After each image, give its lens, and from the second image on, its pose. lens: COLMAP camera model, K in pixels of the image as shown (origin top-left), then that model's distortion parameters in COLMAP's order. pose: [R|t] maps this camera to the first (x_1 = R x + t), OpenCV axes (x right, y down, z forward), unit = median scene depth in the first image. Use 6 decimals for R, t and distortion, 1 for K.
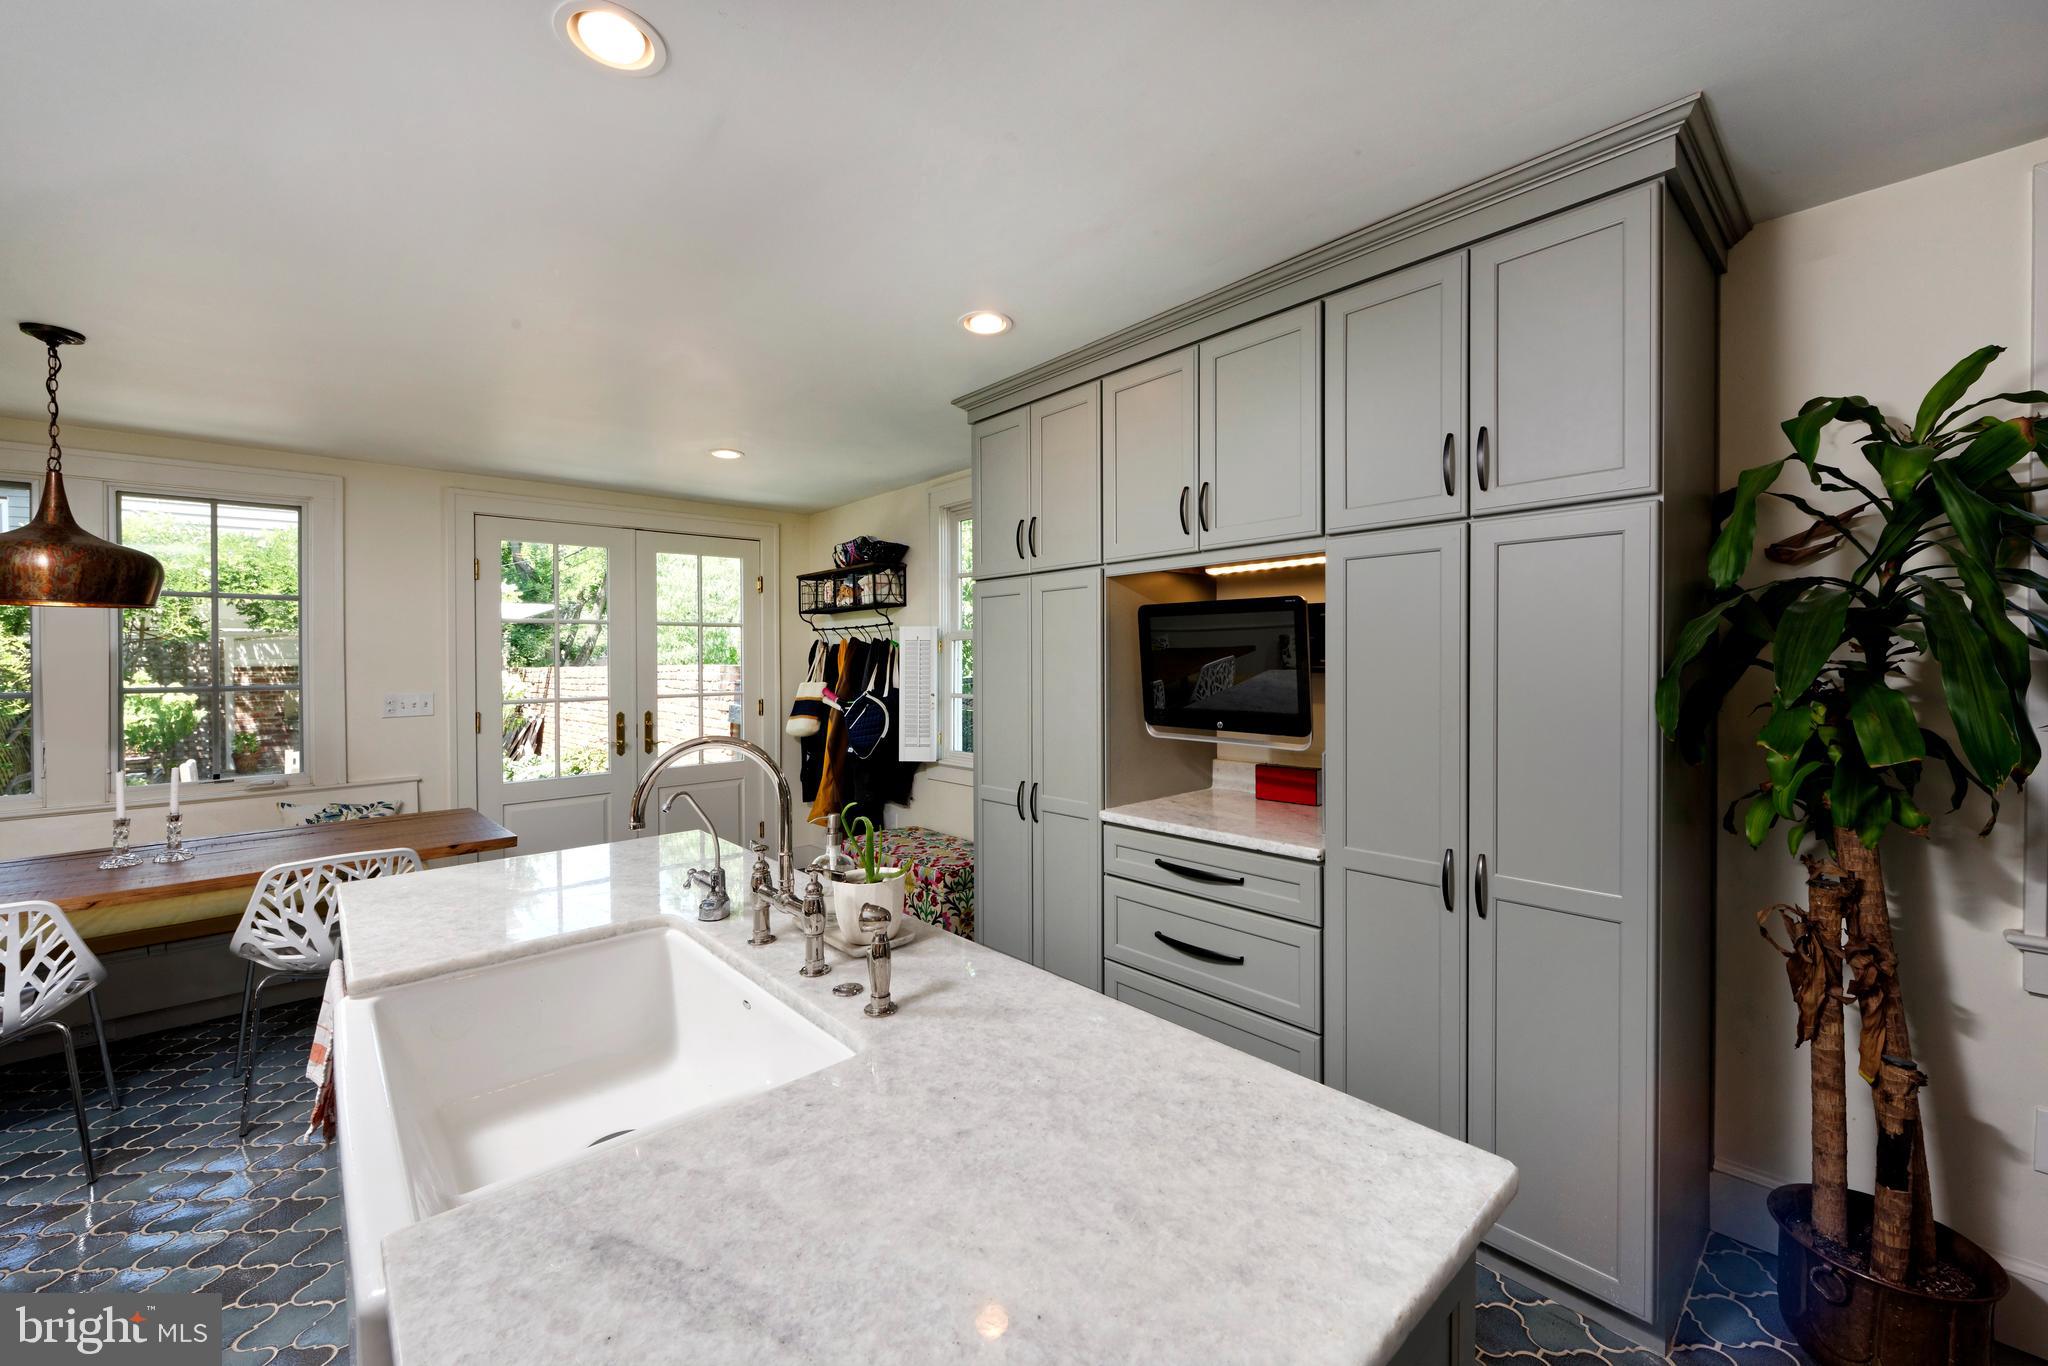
lens RADIAL K [[826.9, 0, 1041.7], [0, 826.9, 661.9], [0, 0, 1]] dist [-0.001079, -0.000484]
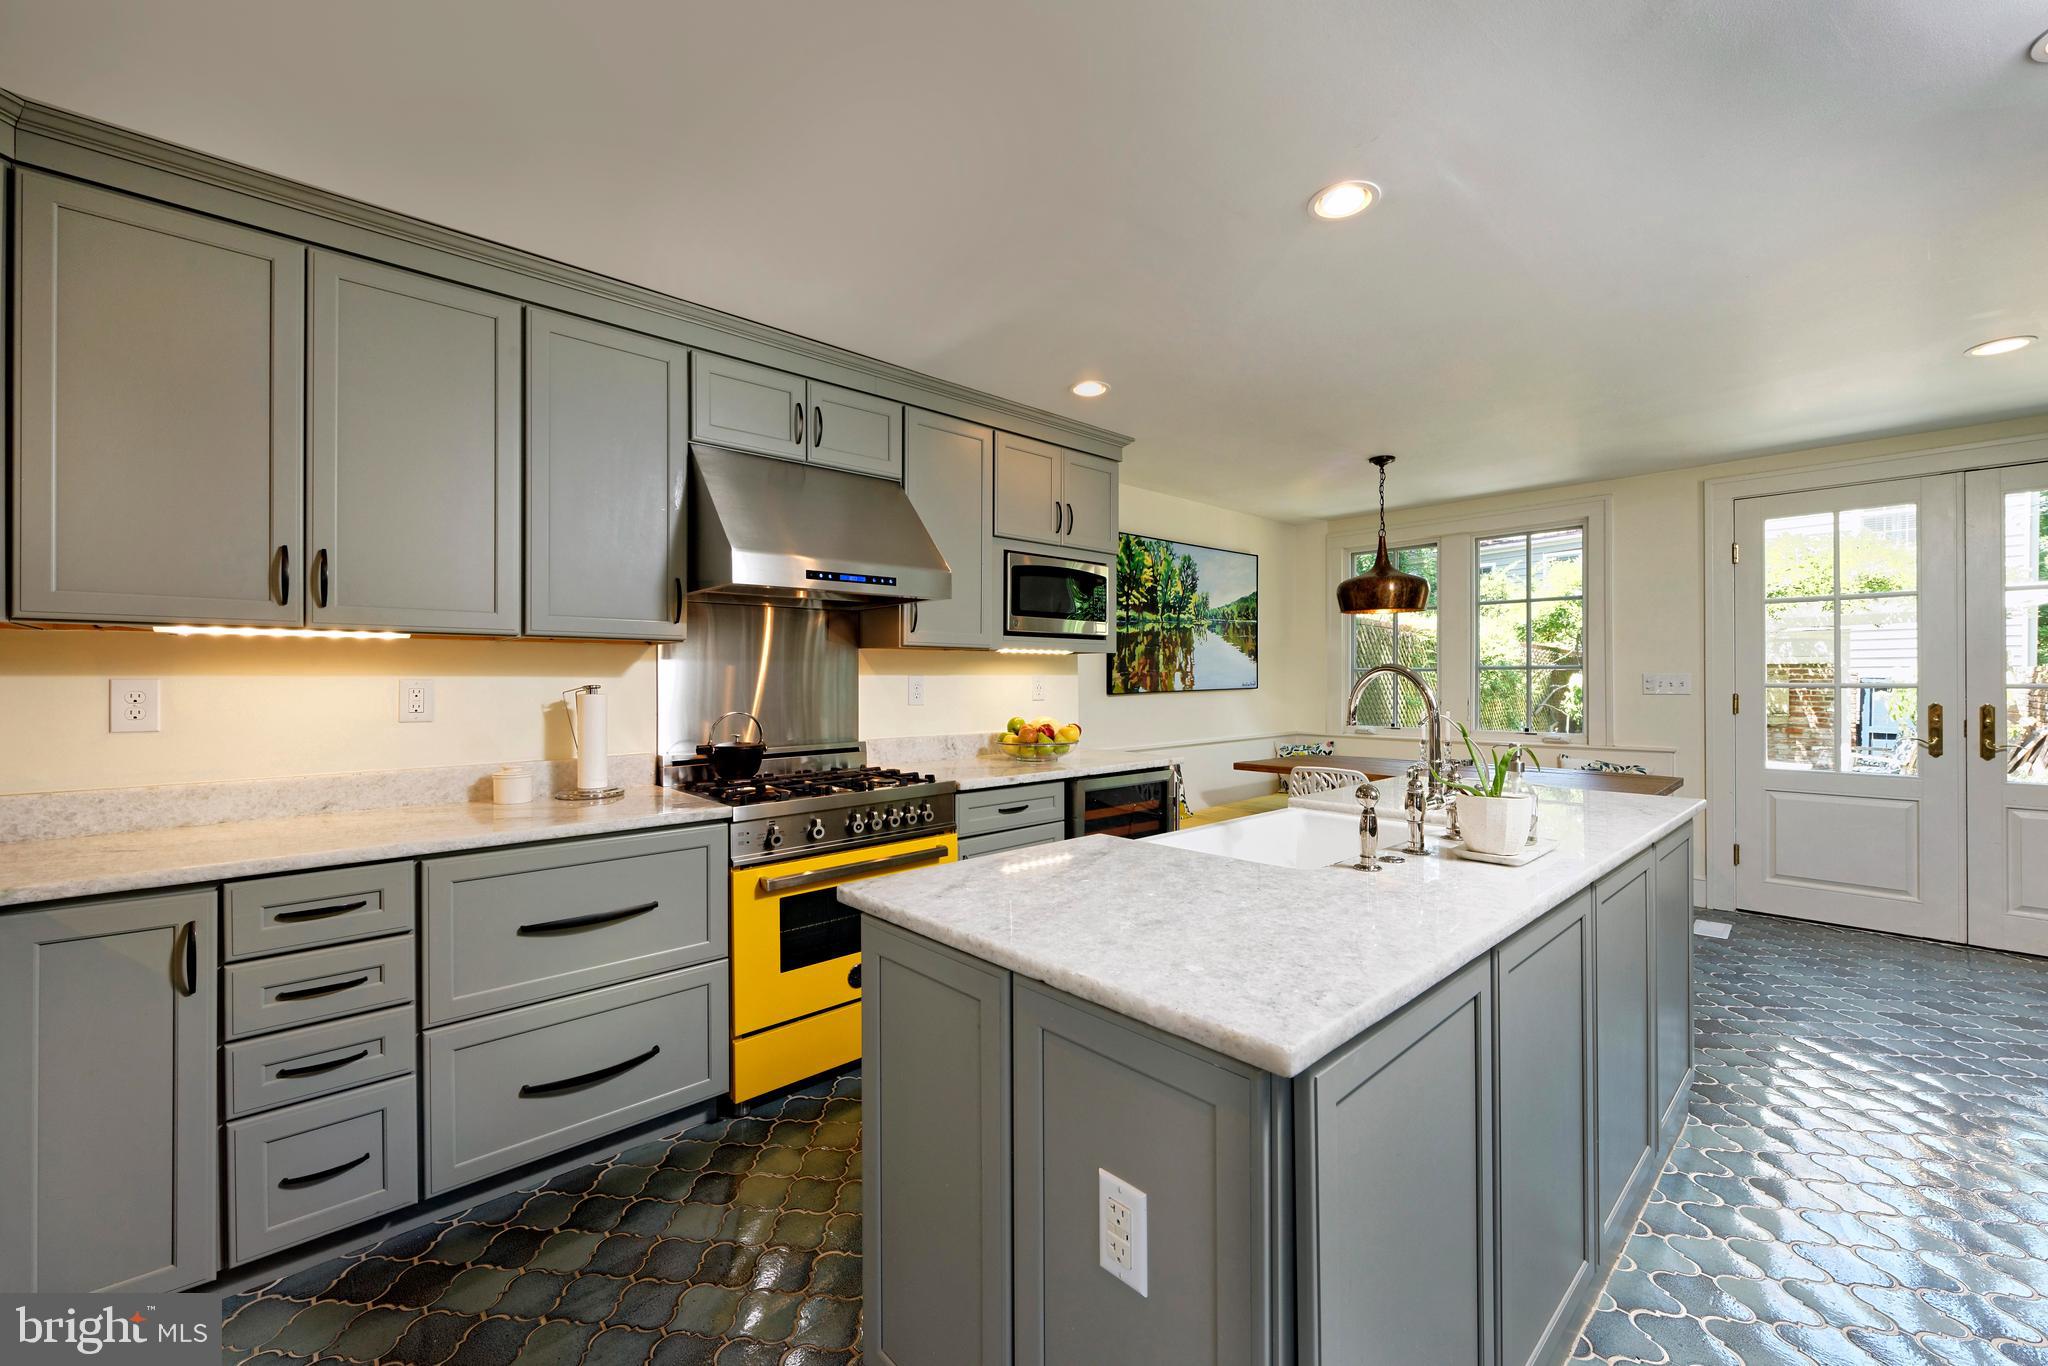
lens RADIAL K [[826.9, 0, 1041.7], [0, 826.9, 661.9], [0, 0, 1]] dist [-0.001079, -0.000484]
pose [[-0.001962, -0.009509, -0.999953, 0.350872], [-0.001524, 0.999954, -0.009506, 0.034634], [0.999997, 0.001505, -0.001977, 0.158150]]
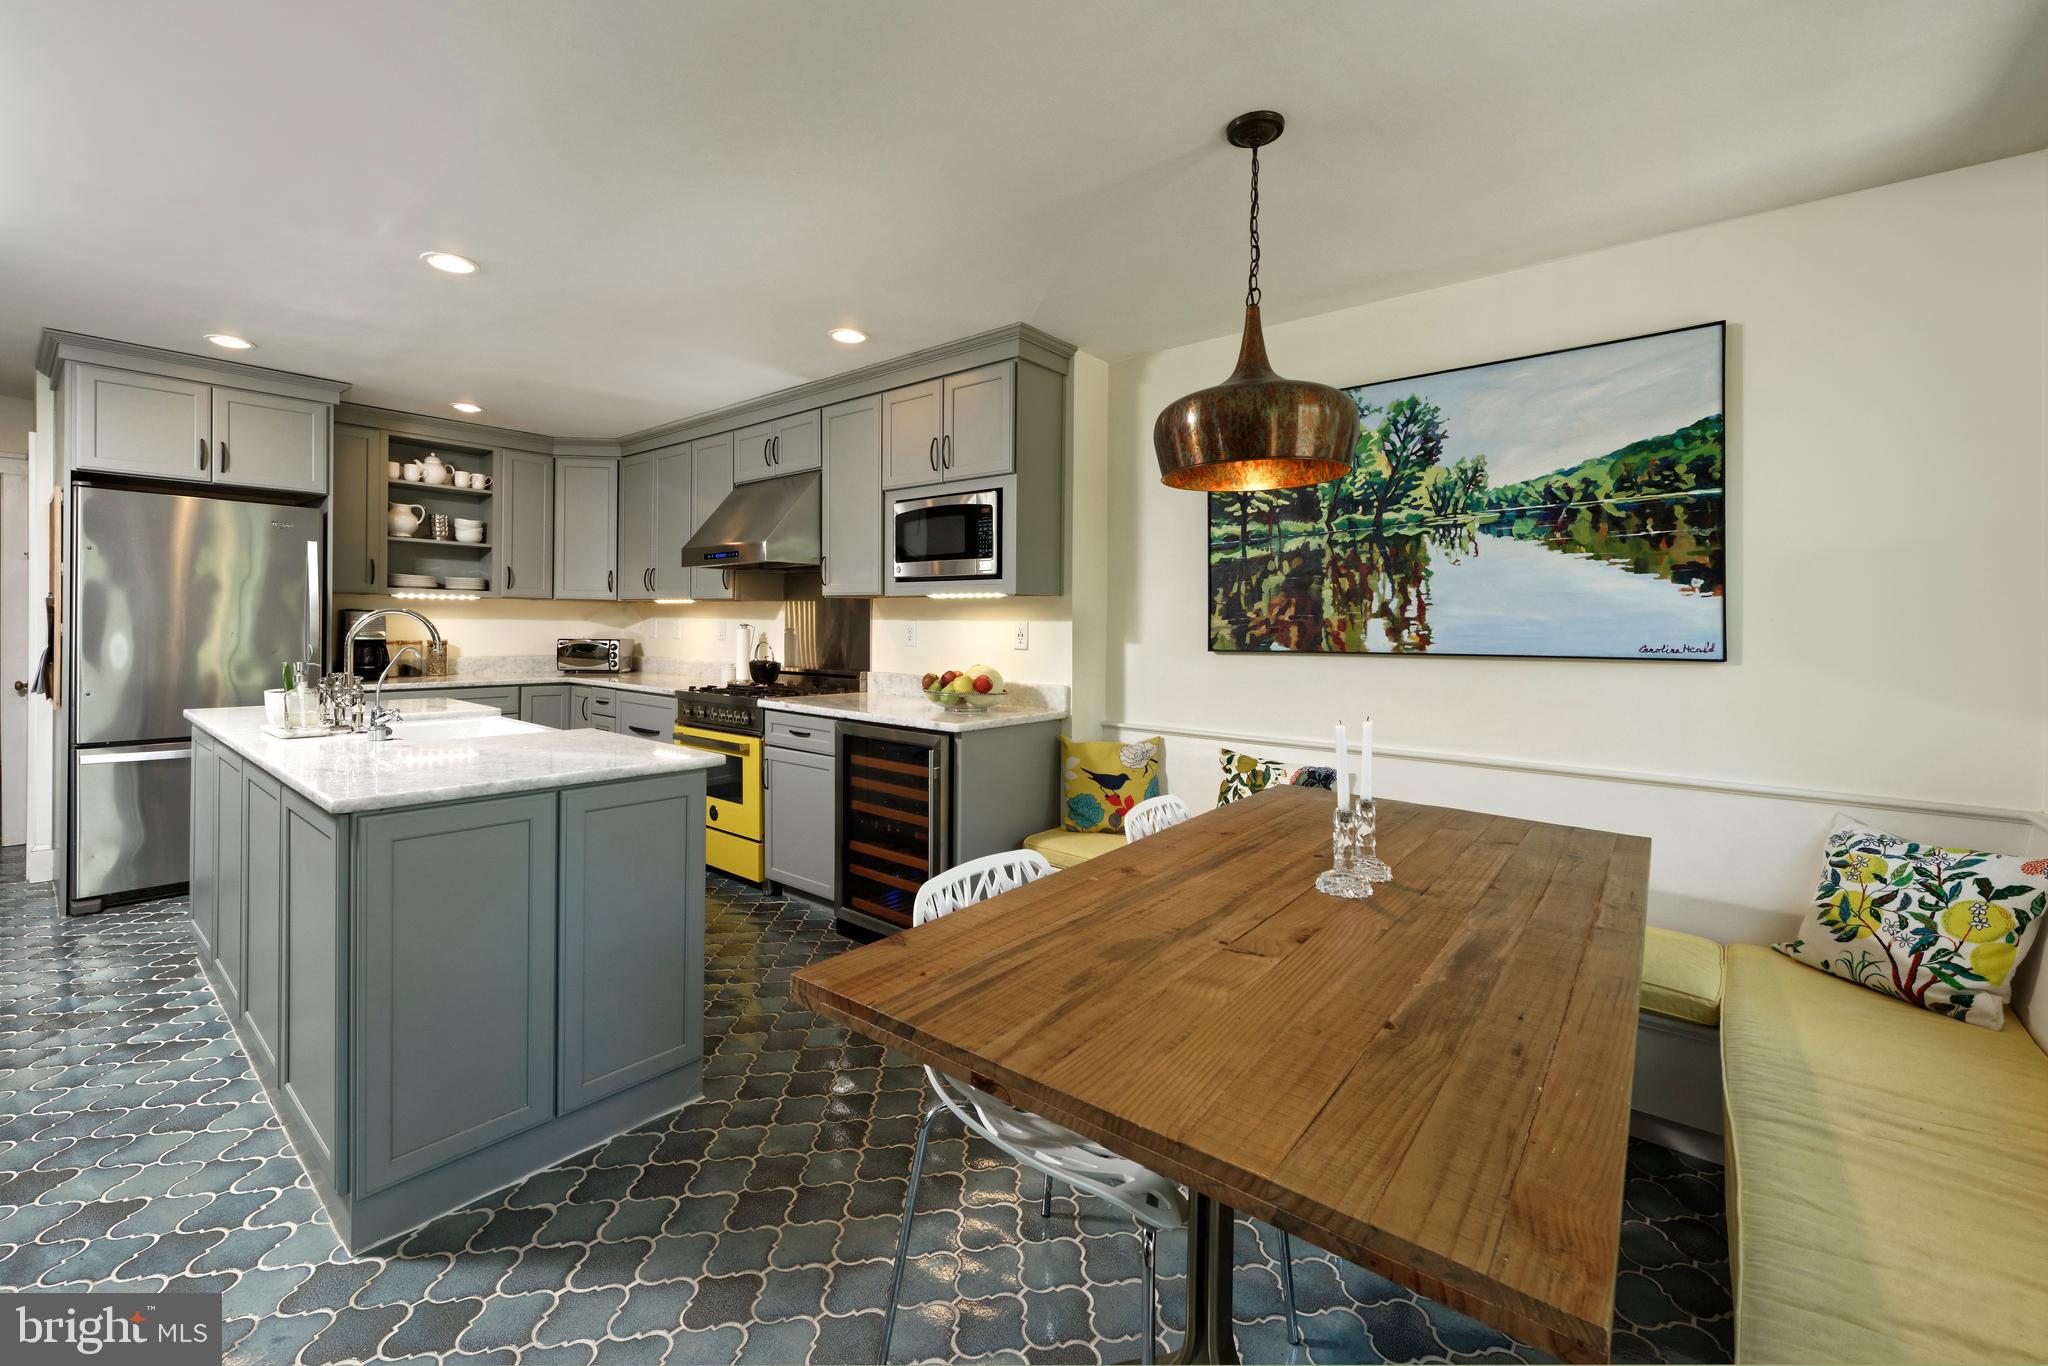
lens RADIAL K [[831.7, 0, 927.0], [0, 831.7, 616.2], [0, 0, 1]] dist [-0.001874, -0.000323]
pose [[-0.998030, -0.003727, -0.062630, -0.484749], [-0.003487, 0.999986, -0.003943, 0.039751], [0.062644, -0.003717, -0.998029, 1.029327]]
